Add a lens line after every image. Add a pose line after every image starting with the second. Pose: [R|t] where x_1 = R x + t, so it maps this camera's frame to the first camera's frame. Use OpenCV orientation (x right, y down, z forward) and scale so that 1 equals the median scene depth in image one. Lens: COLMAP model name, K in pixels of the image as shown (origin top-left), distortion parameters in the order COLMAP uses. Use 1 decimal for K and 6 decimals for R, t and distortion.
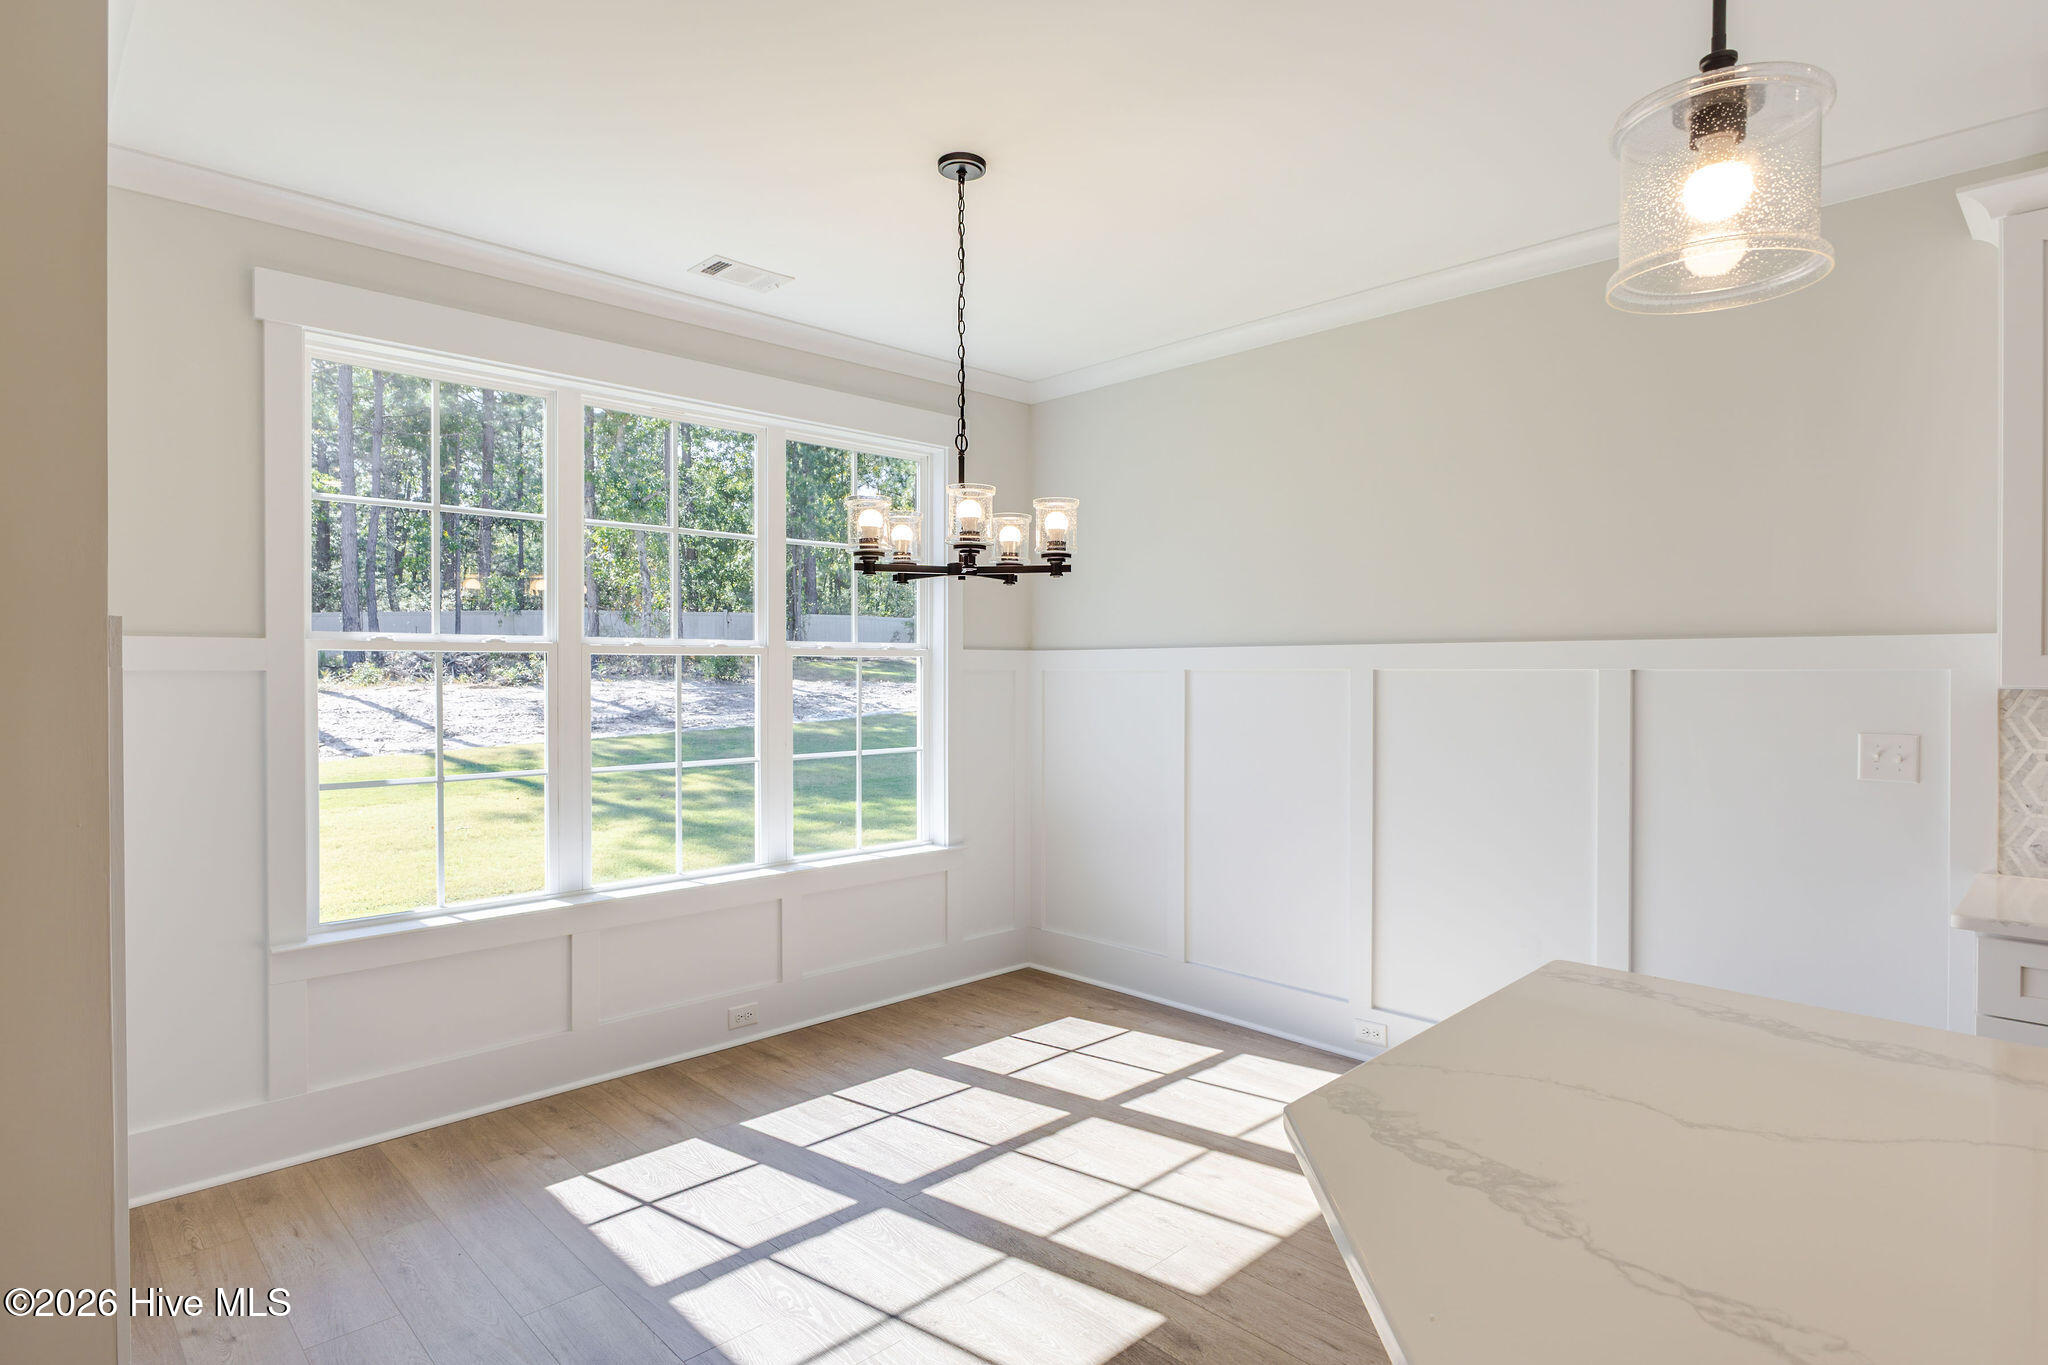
lens RADIAL K [[1078.5, 0, 1039.9], [0, 1078.5, 684.6], [0, 0, 1]] dist [-0.004880, 0.001337]
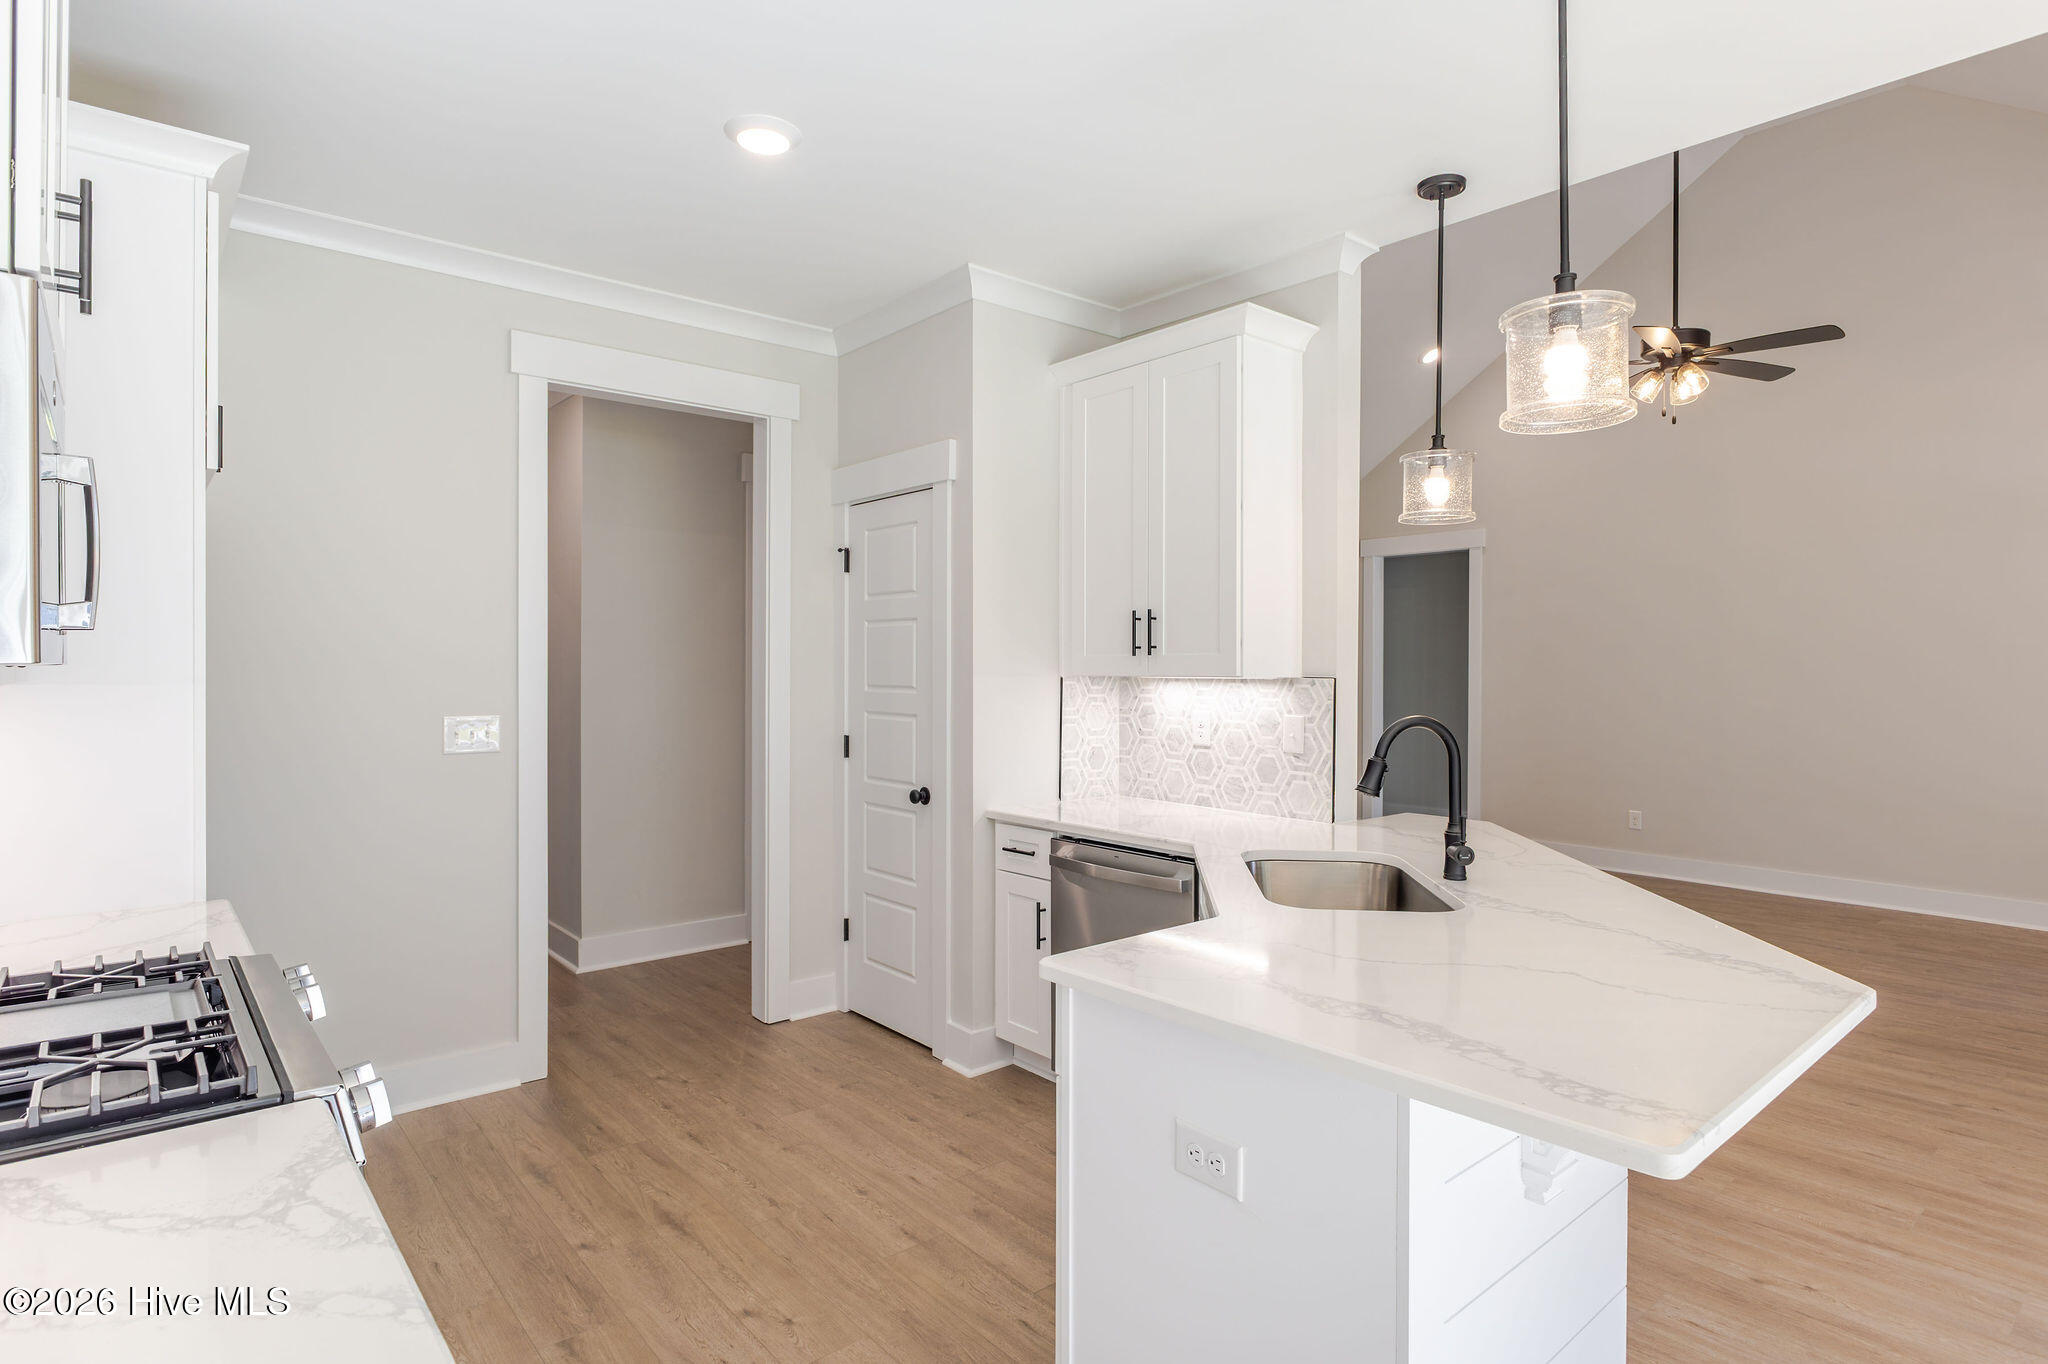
lens RADIAL K [[1078.5, 0, 1020.1], [0, 1078.5, 665.5], [0, 0, 1]] dist [-0.004880, 0.001337]
pose [[-0.996036, 0.000005, 0.088948, 0.499580], [0.001610, 0.999837, 0.017972, -0.017336], [-0.088933, 0.018044, -0.995874, 1.030720]]
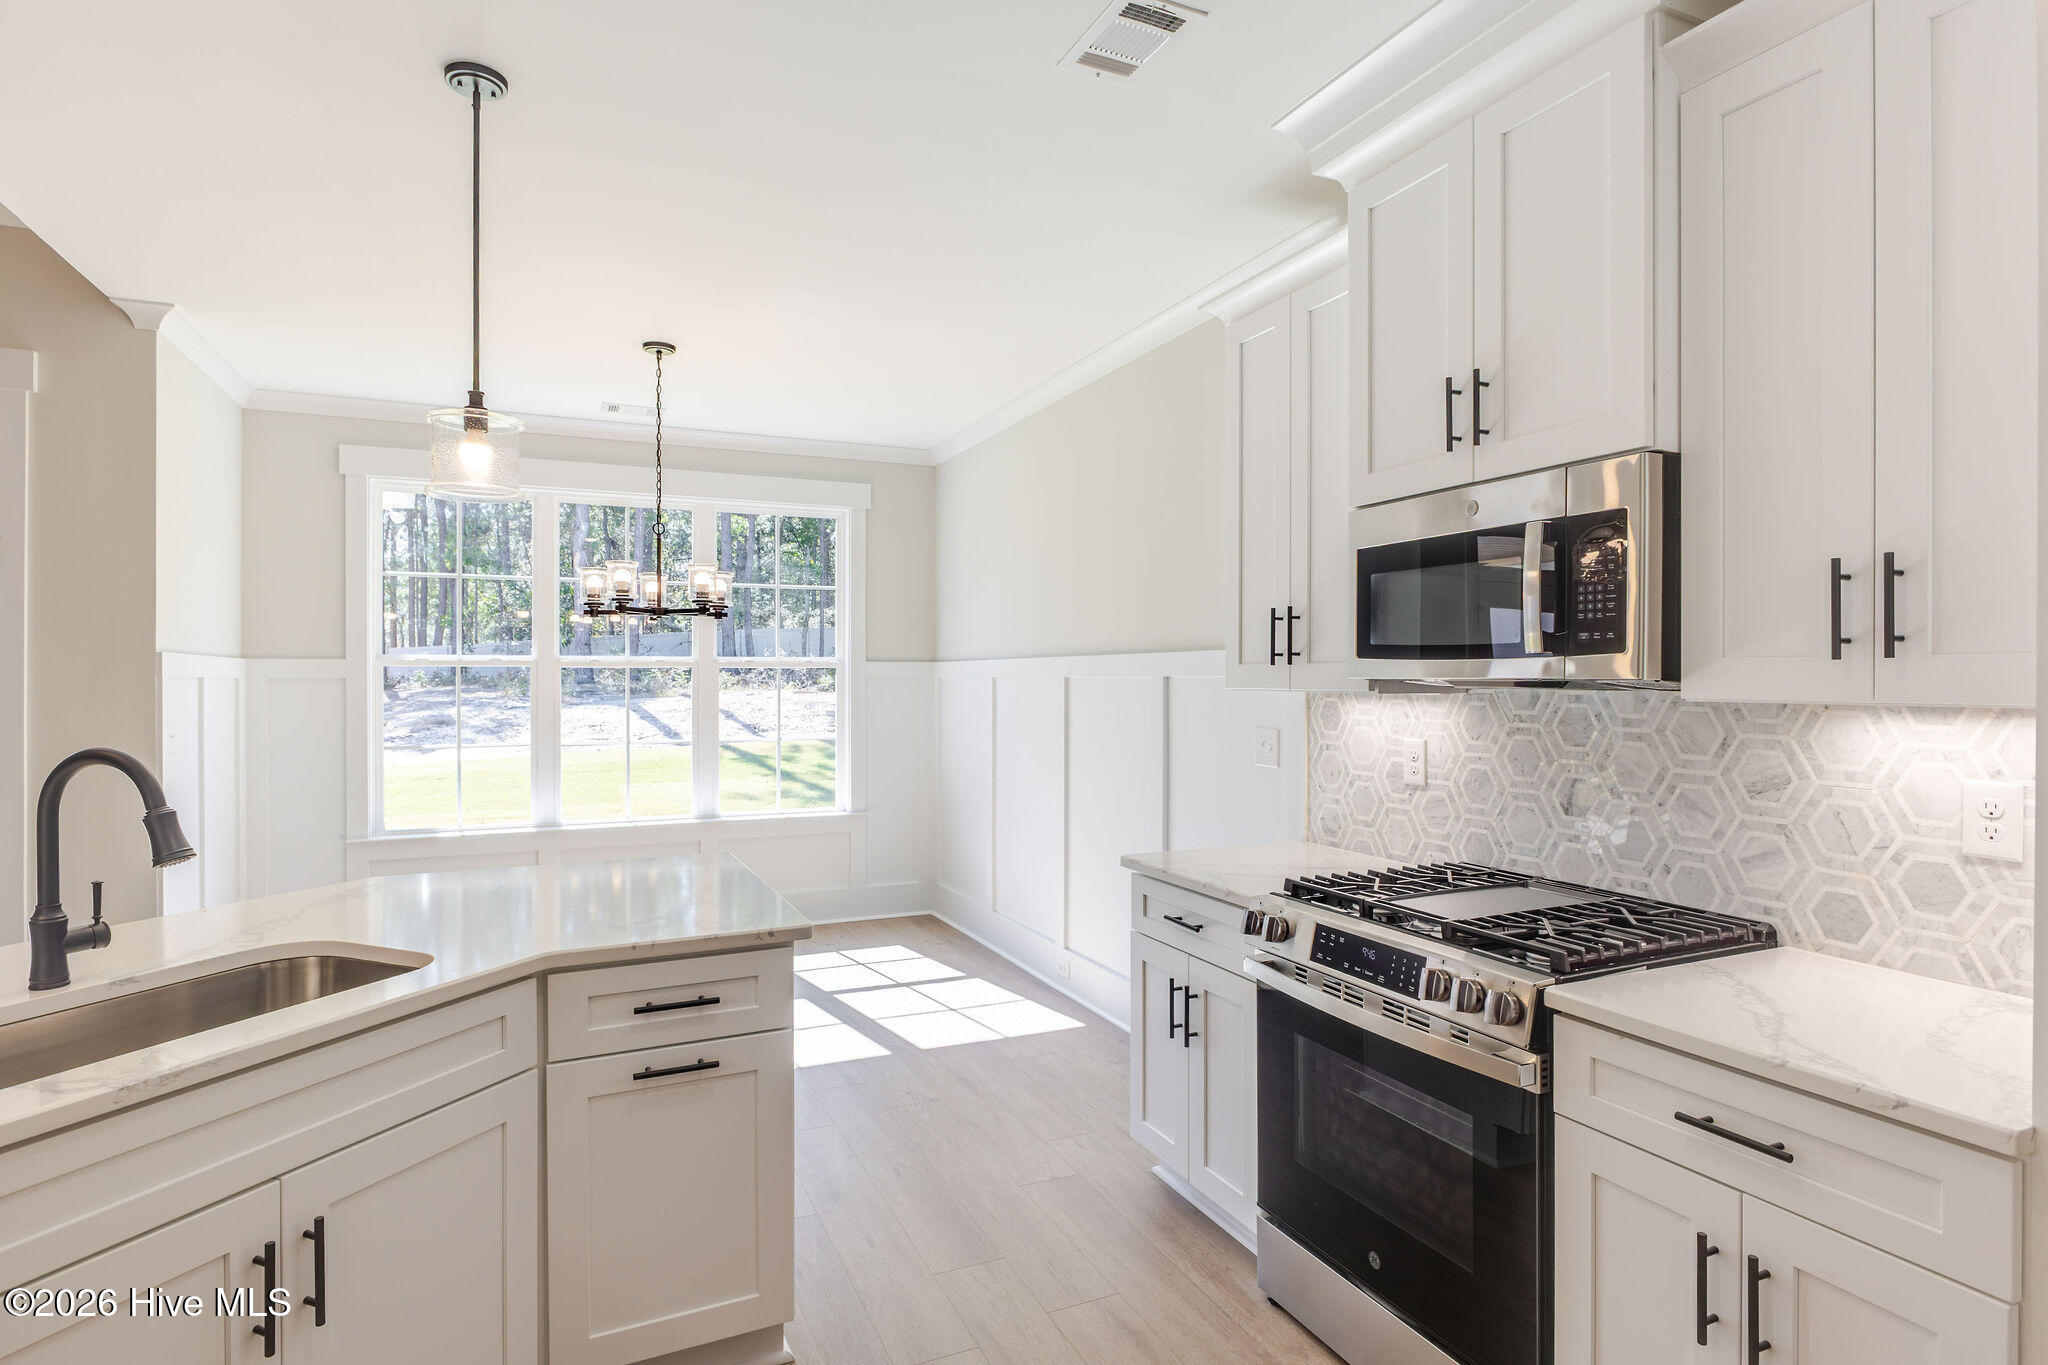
lens RADIAL K [[1078.5, 0, 1027.9], [0, 1078.5, 687.2], [0, 0, 1]] dist [-0.004880, 0.001337]
pose [[0.939027, 0.001915, -0.343838, 0.895446], [-0.003799, 0.999981, -0.004807, 0.005485], [0.343822, 0.005820, 0.939017, -0.240099]]
